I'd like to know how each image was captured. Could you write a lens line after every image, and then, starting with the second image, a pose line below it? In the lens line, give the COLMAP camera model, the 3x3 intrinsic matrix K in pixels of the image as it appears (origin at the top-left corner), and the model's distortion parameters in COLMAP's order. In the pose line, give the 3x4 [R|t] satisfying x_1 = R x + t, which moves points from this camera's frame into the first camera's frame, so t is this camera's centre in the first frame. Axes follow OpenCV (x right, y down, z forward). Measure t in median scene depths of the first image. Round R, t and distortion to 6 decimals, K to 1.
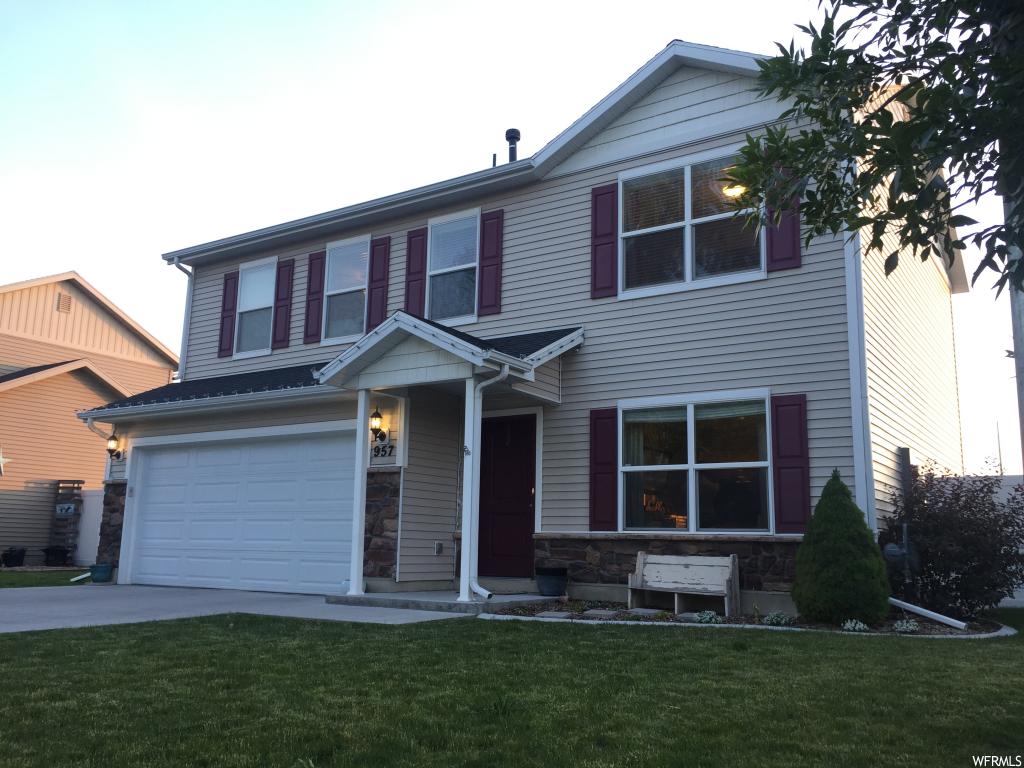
lens RADIAL K [[891.6, 0, 512.0], [0, 891.6, 384.0], [0, 0, 1]] dist [0.043158, -0.004879]
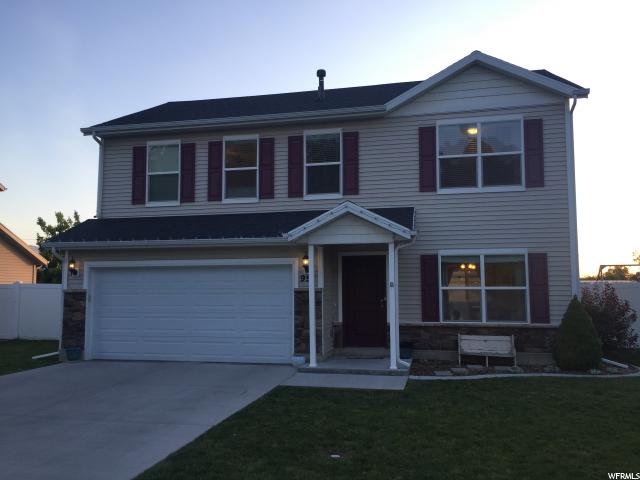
lens RADIAL K [[557.3, 0, 320.0], [0, 557.3, 240.0], [0, 0, 1]] dist [0.043158, -0.004879]
pose [[0.934238, 0.008243, 0.356554, -0.509927], [-0.043811, 0.994814, 0.091795, -0.095925], [-0.353948, -0.101379, 0.929754, 0.027967]]
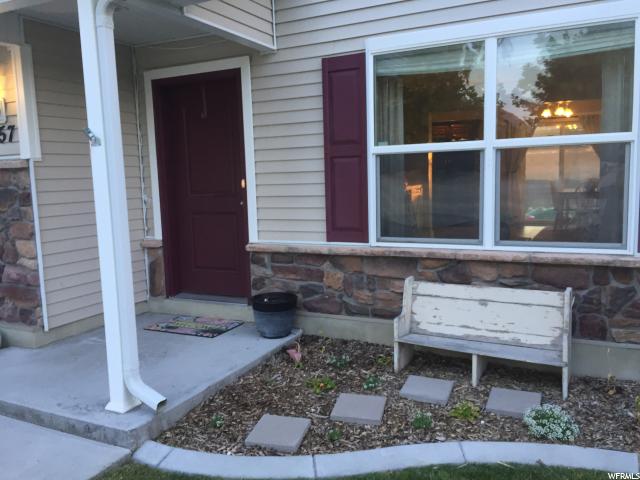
lens RADIAL K [[557.3, 0, 320.0], [0, 557.3, 240.0], [0, 0, 1]] dist [0.043158, -0.004879]
pose [[0.992477, -0.063142, 0.104890, 0.035854], [0.028900, 0.953359, 0.300453, 0.033203], [-0.118969, -0.295161, 0.948012, 0.582961]]
